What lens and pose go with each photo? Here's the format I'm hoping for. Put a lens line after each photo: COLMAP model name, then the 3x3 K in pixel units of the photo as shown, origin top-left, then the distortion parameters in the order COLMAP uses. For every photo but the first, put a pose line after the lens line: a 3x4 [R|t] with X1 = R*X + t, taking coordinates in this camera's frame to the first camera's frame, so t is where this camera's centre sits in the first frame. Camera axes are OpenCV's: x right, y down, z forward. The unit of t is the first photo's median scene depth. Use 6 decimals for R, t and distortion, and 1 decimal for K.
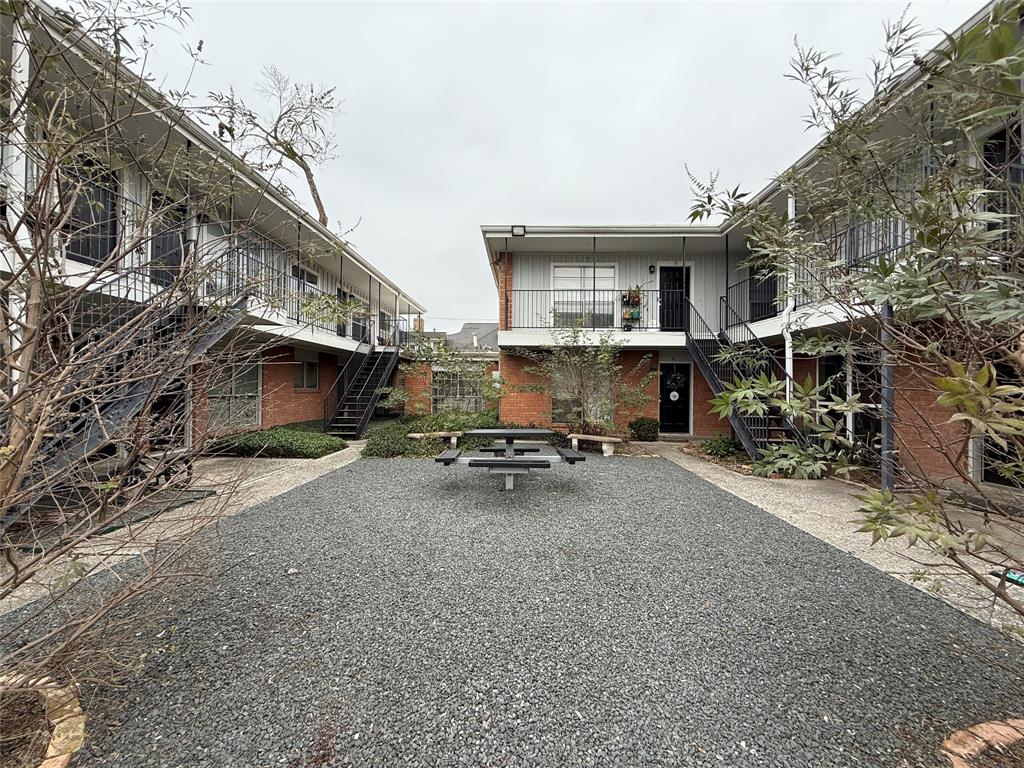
lens RADIAL K [[408.6, 0, 511.3], [0, 408.6, 382.6], [0, 0, 1]] dist [0.000895, -0.000213]
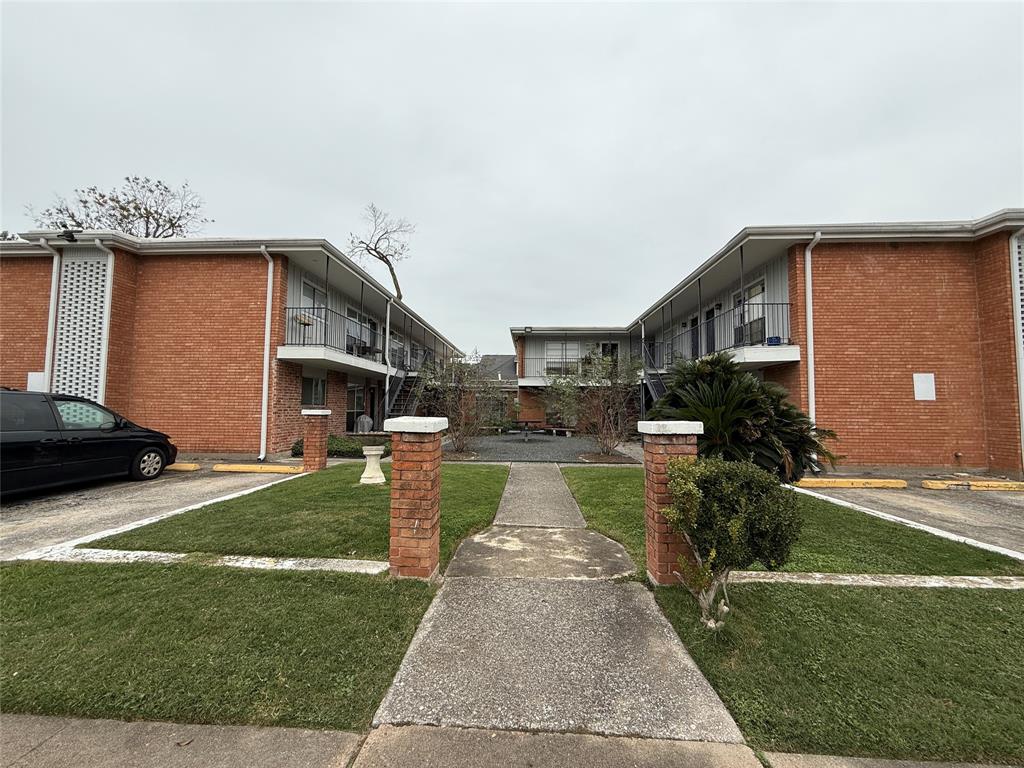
lens RADIAL K [[408.6, 0, 511.3], [0, 408.6, 382.6], [0, 0, 1]] dist [0.000895, -0.000213]
pose [[0.999545, -0.001588, -0.030130, -0.004953], [-0.000163, 0.998317, -0.057998, 0.009912], [0.030171, 0.057976, 0.997862, -0.919195]]
